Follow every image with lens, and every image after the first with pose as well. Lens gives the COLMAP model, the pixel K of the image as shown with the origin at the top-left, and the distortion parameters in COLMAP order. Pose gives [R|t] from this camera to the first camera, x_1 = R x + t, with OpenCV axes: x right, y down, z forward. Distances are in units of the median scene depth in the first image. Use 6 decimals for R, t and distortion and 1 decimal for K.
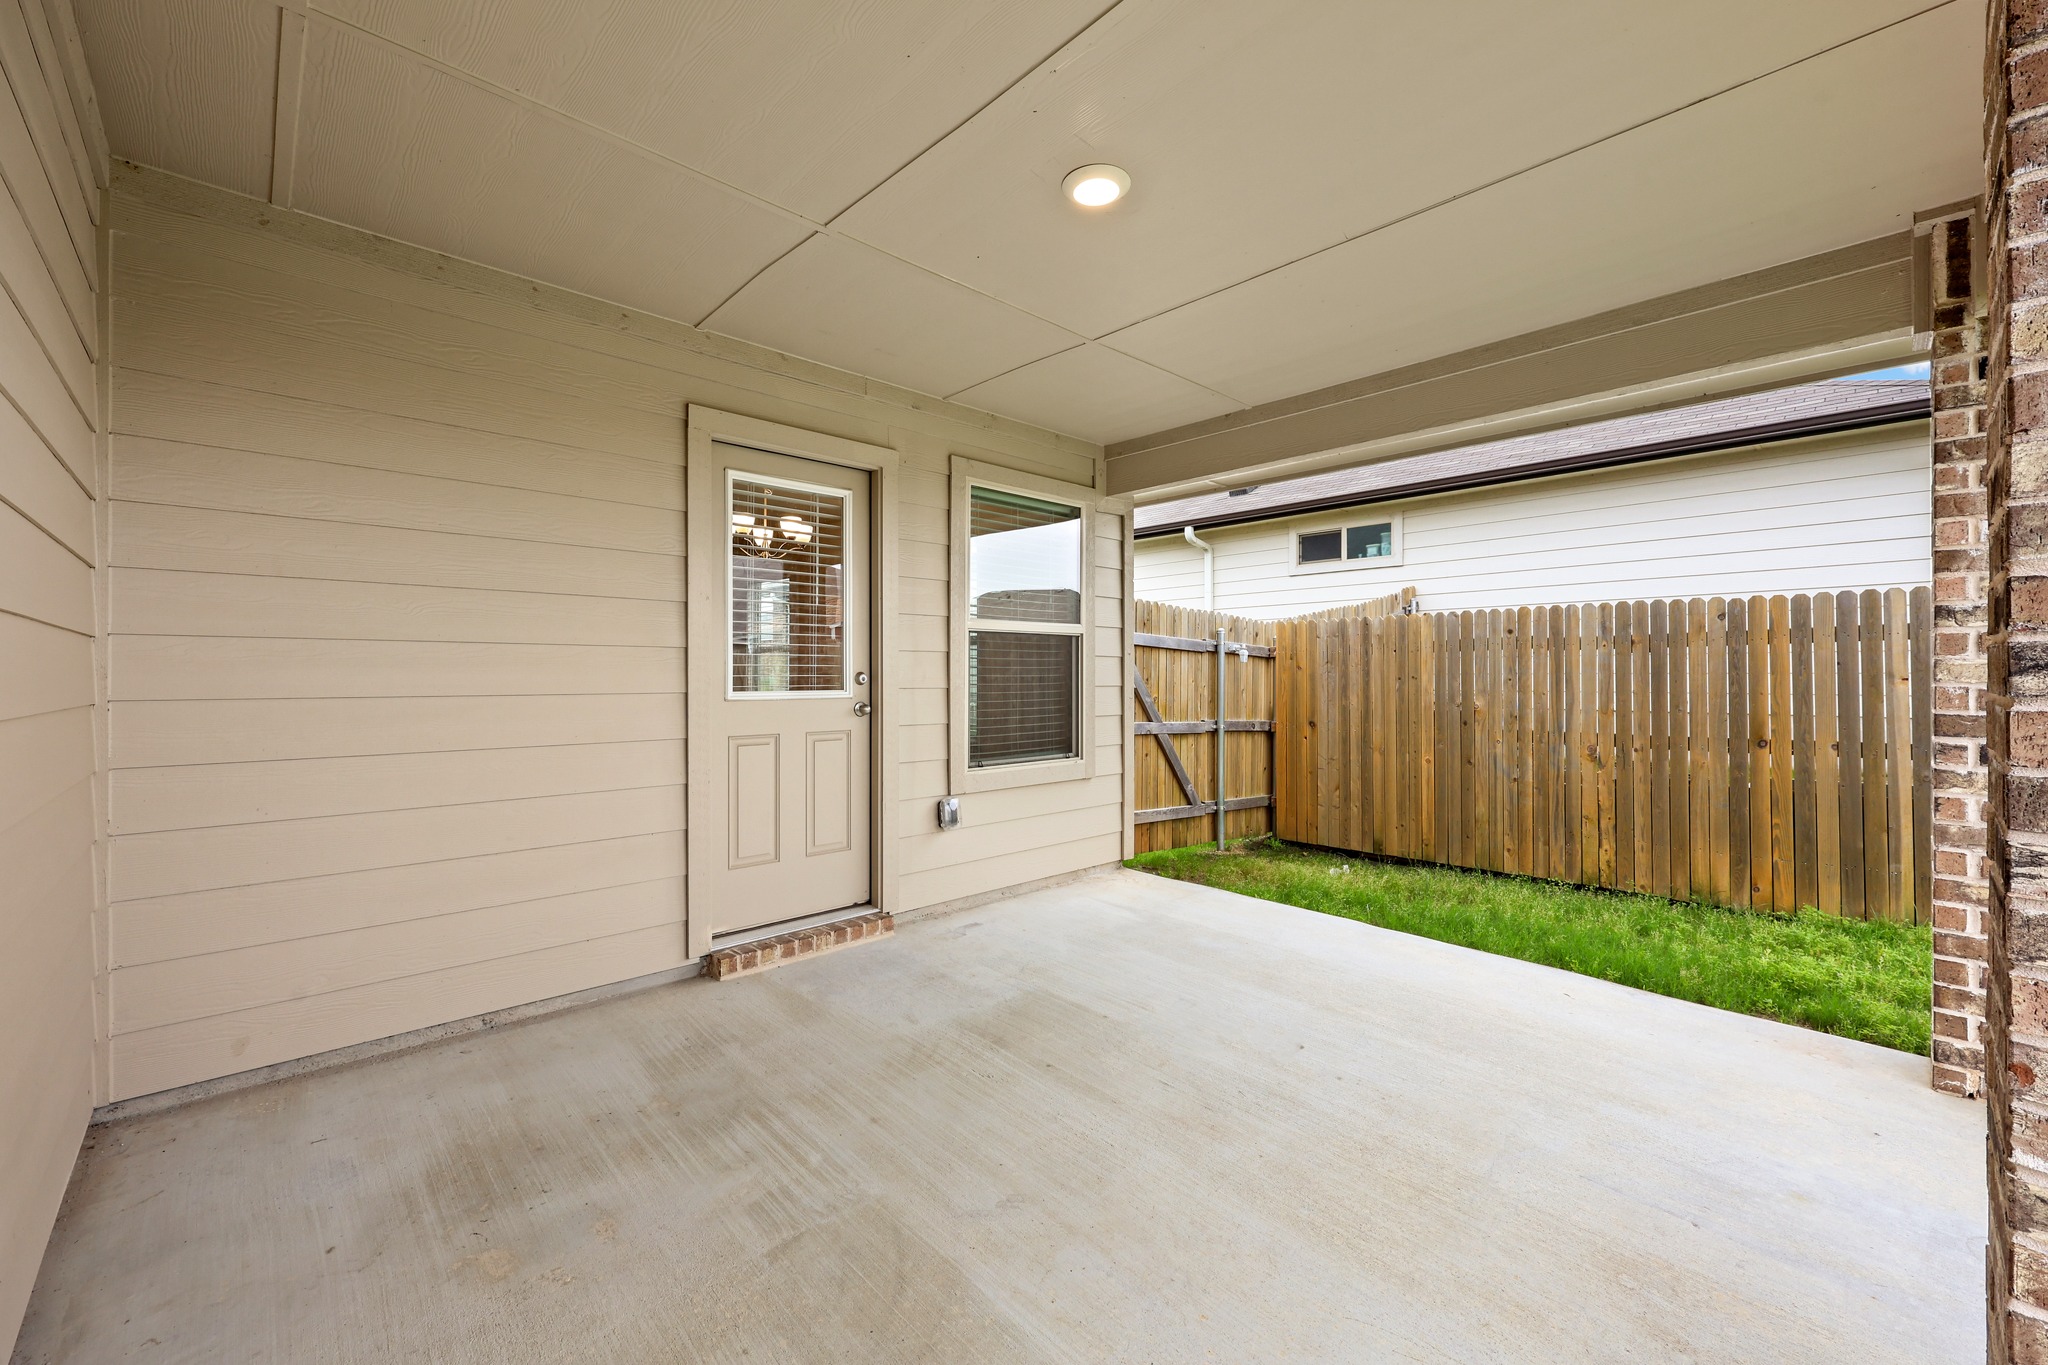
lens RADIAL K [[826.6, 0, 1024.0], [0, 826.6, 682.5], [0, 0, 1]] dist [-0.000110, -0.000055]
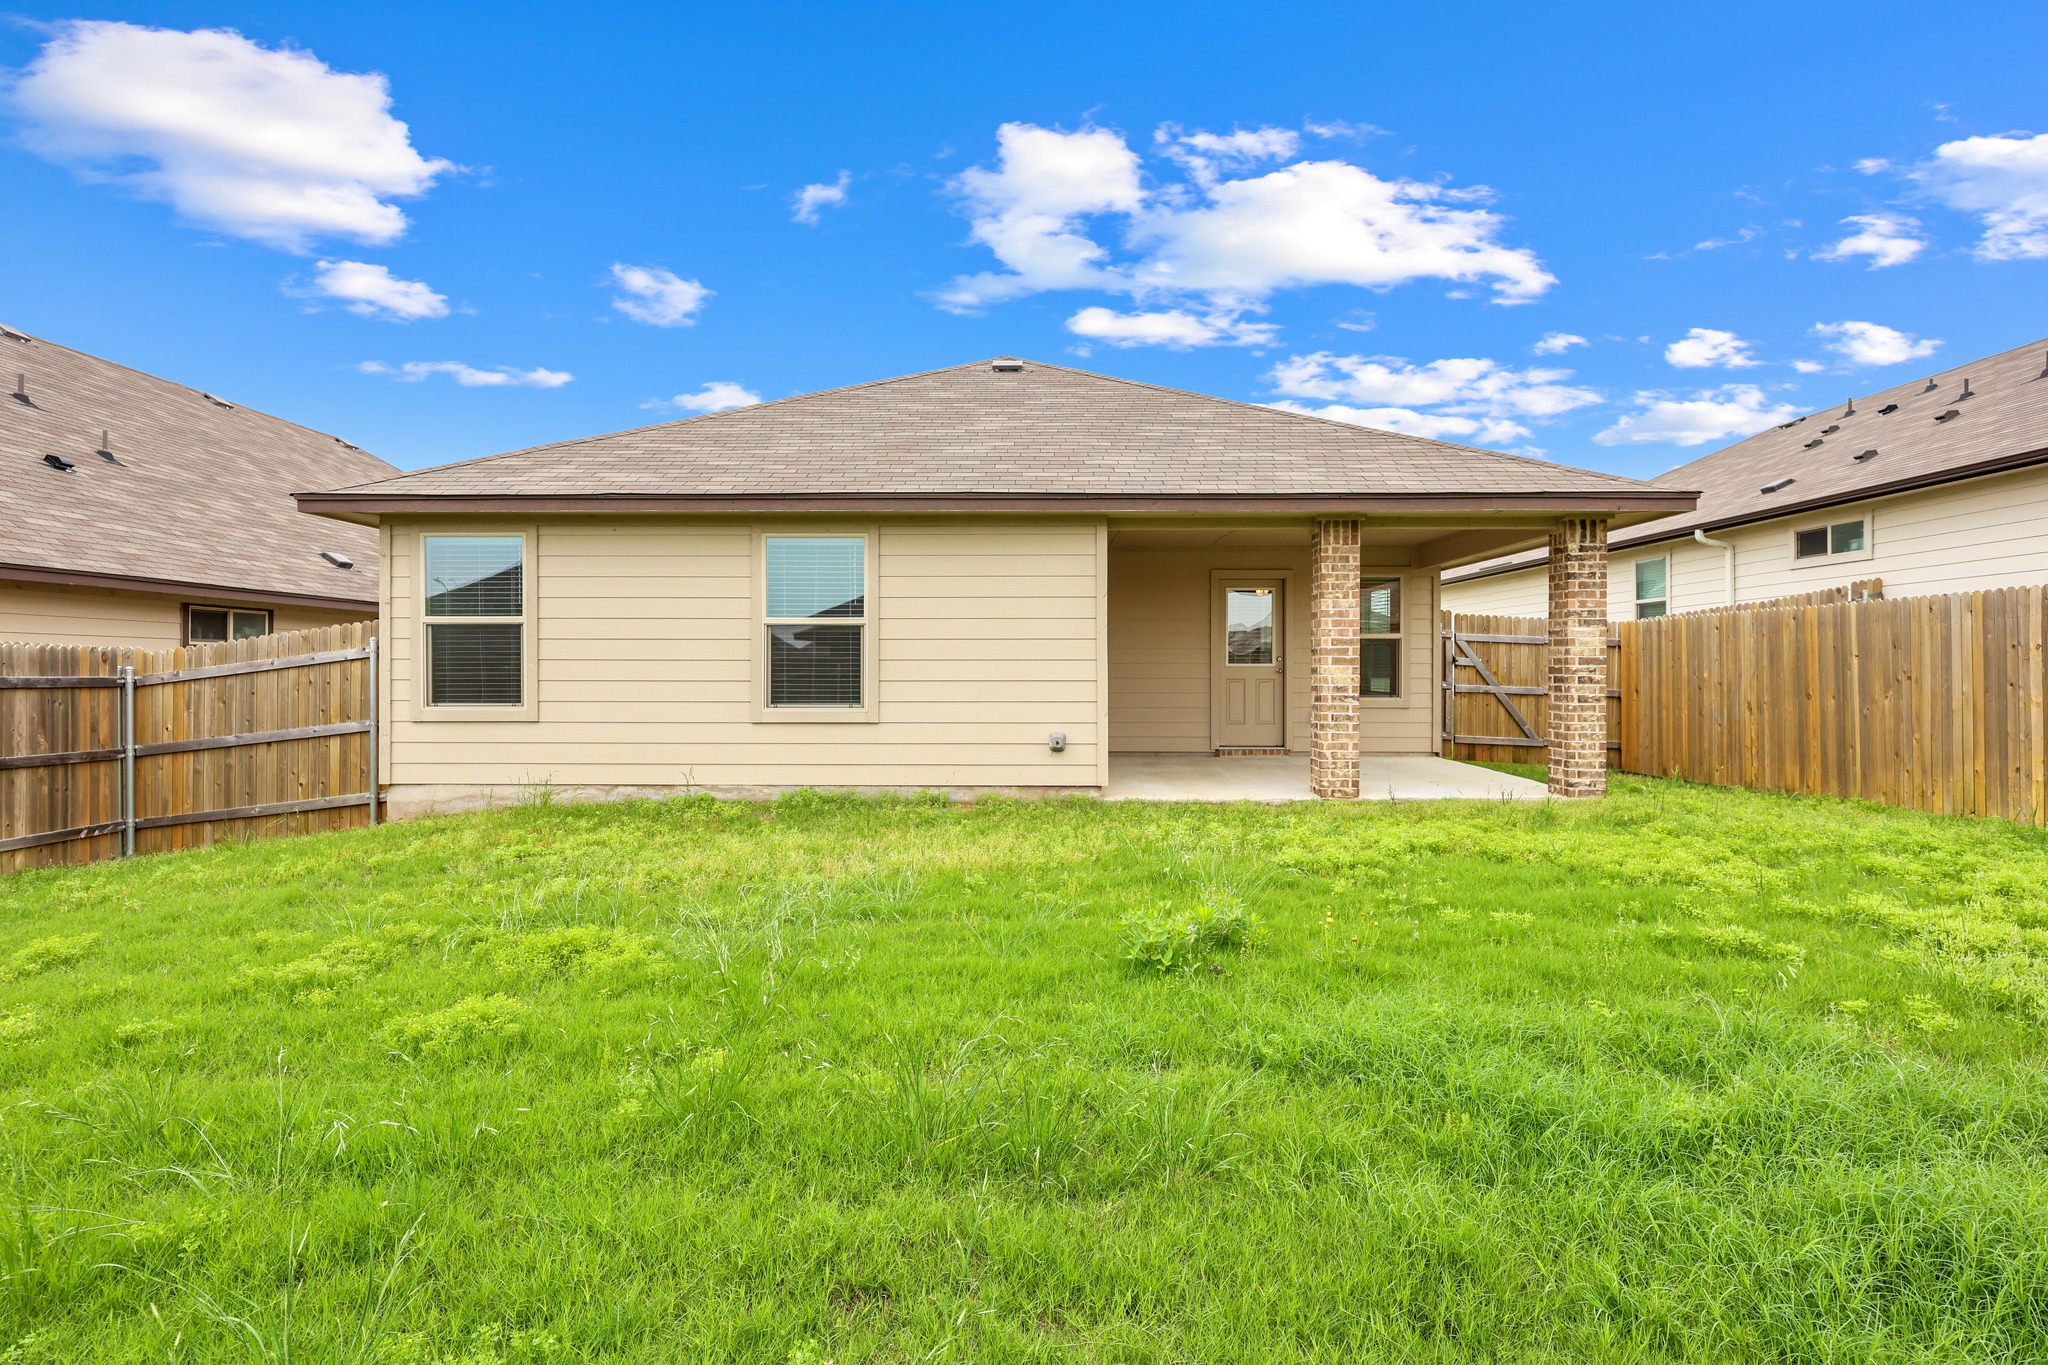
lens RADIAL K [[1027.5, 0, 1023.9], [0, 1027.5, 673.6], [0, 0, 1]] dist [0.000122, 0.000369]
pose [[0.723745, 0.001799, -0.690065, 0.883061], [-0.007130, 0.999963, -0.004870, 0.037779], [0.690031, 0.008445, 0.723731, -1.149253]]
